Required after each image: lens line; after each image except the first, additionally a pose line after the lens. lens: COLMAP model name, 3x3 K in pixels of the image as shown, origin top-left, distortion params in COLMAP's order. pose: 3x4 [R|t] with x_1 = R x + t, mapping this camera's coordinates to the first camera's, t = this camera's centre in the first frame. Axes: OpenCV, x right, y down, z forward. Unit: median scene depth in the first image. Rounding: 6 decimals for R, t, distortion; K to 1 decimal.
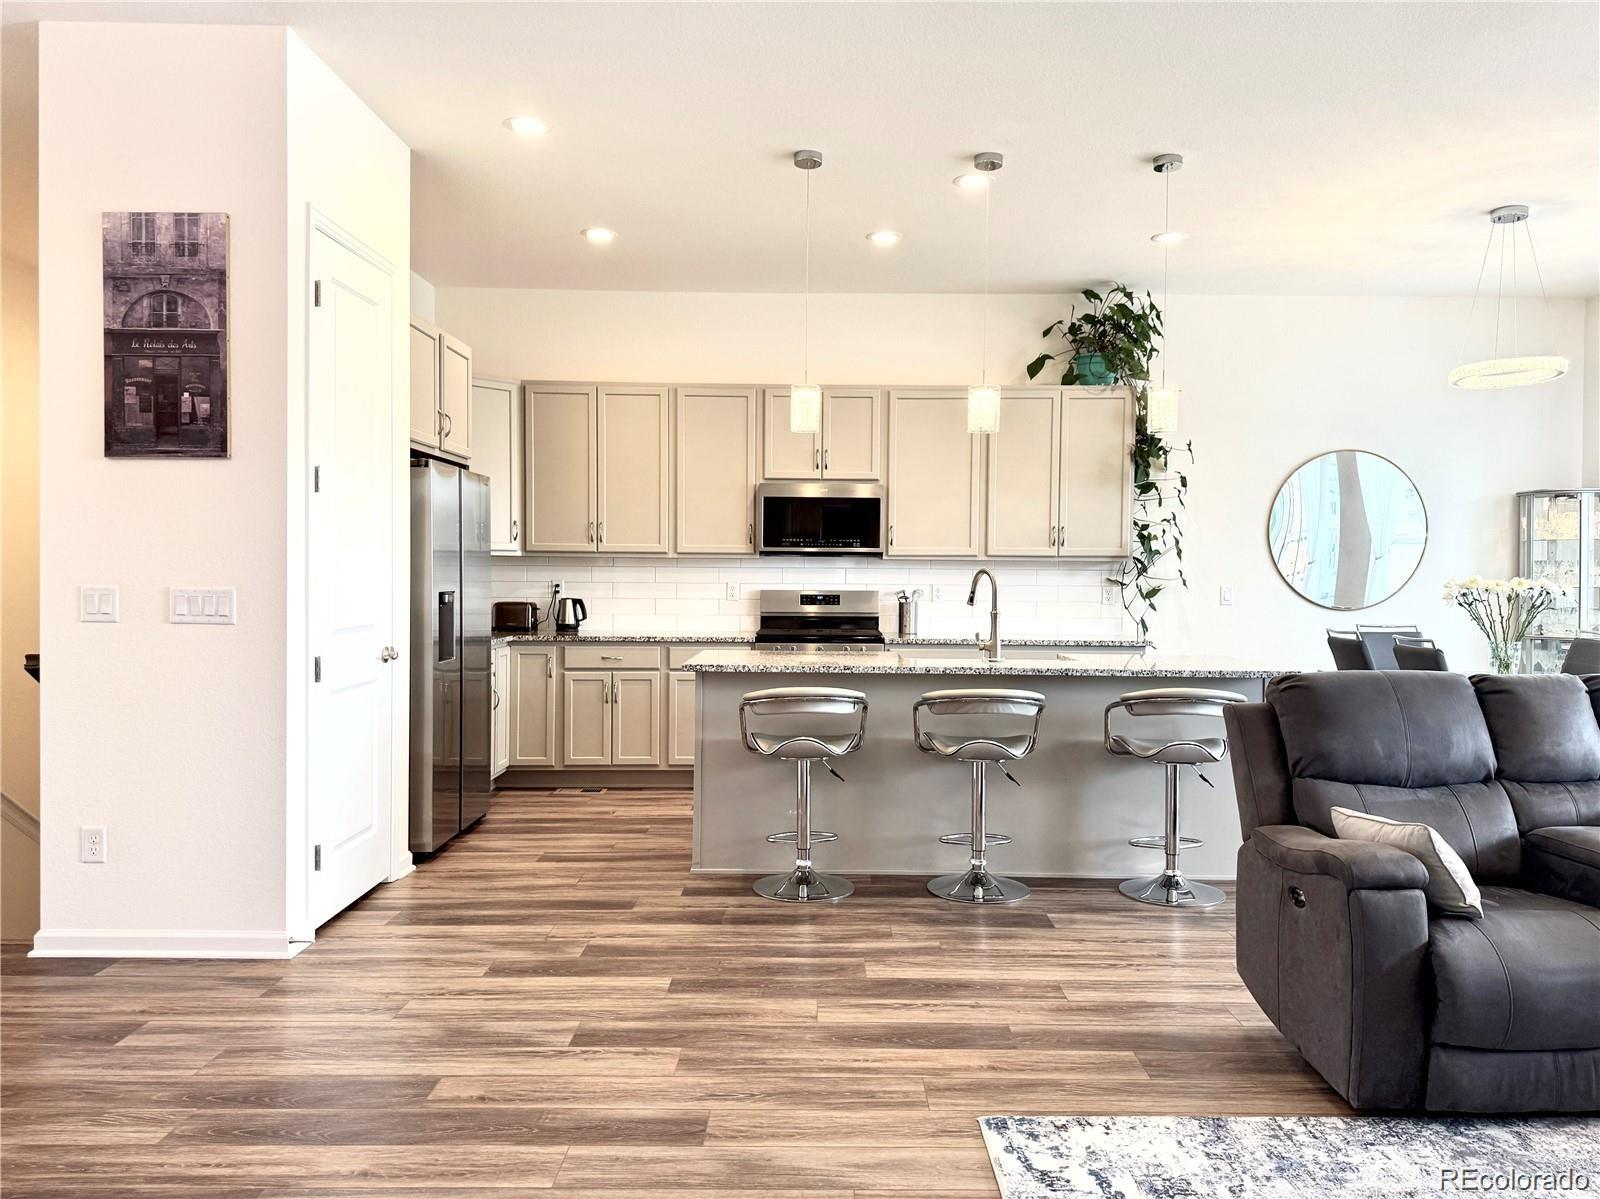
lens RADIAL K [[1130.0, 0, 800.0], [0, 1130.0, 599.5], [0, 0, 1]] dist [-0.001376, -0.000683]
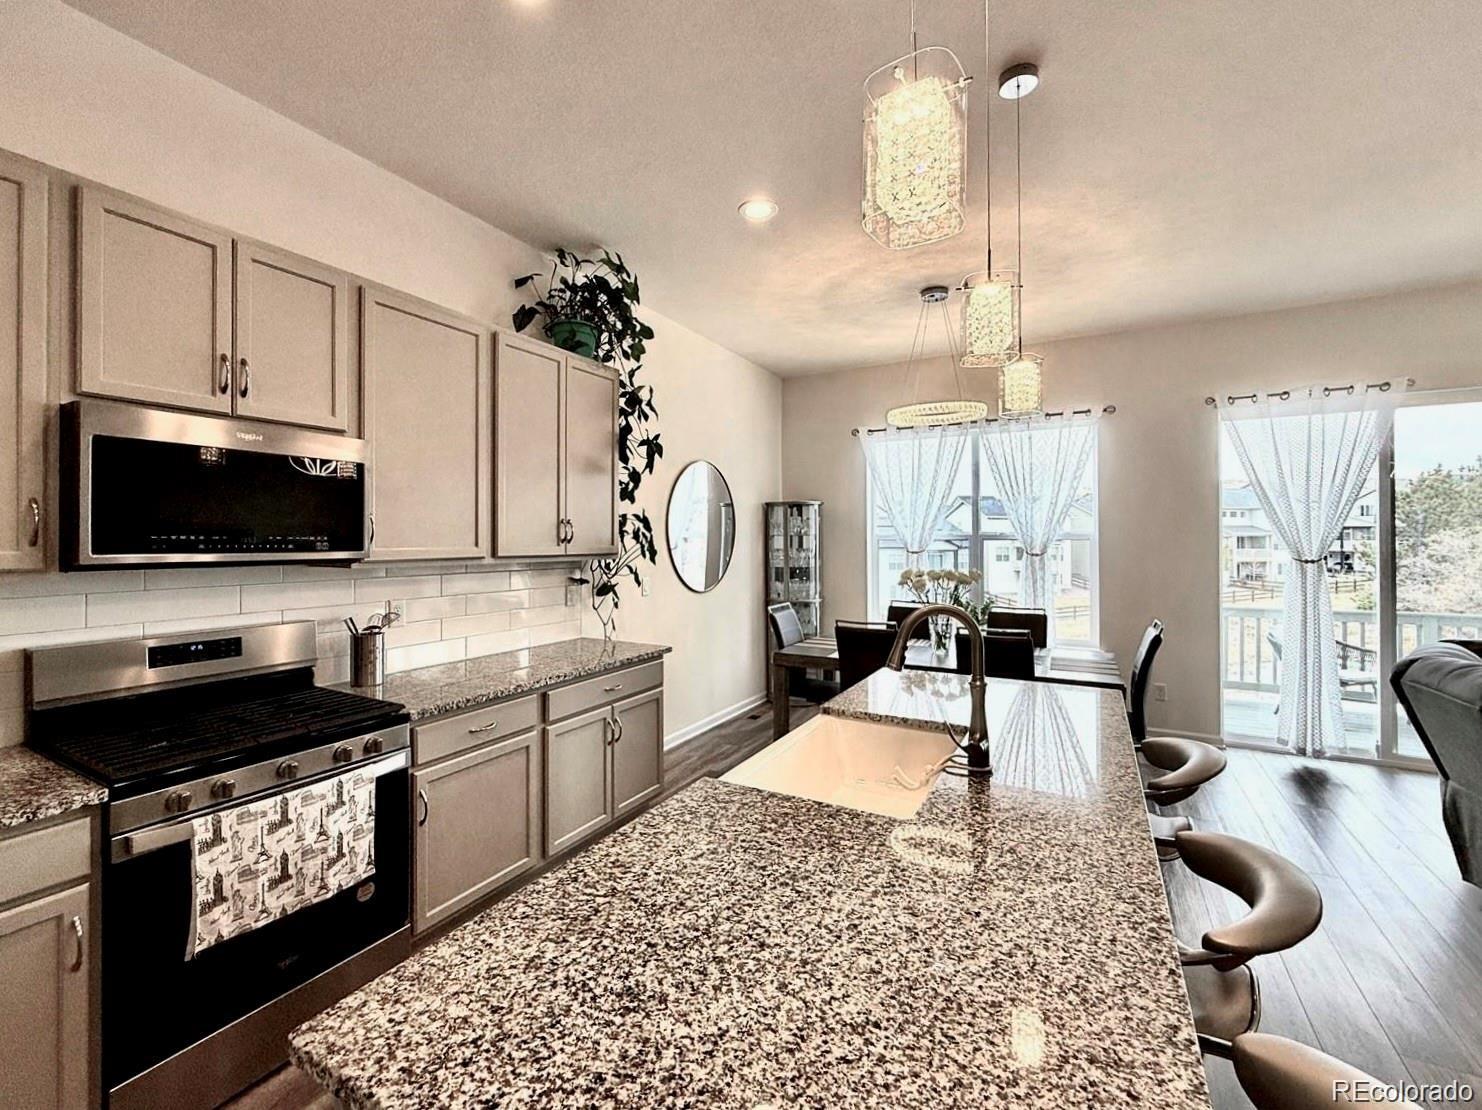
lens RADIAL K [[649.1, 0, 737.4], [0, 649.1, 540.6], [0, 0, 1]] dist [-0.000380, -0.000065]
pose [[0.504149, -0.005847, 0.863597, -0.115519], [0.025426, 0.999644, -0.008075, -0.042780], [-0.863242, 0.026029, 0.504118, 0.658667]]
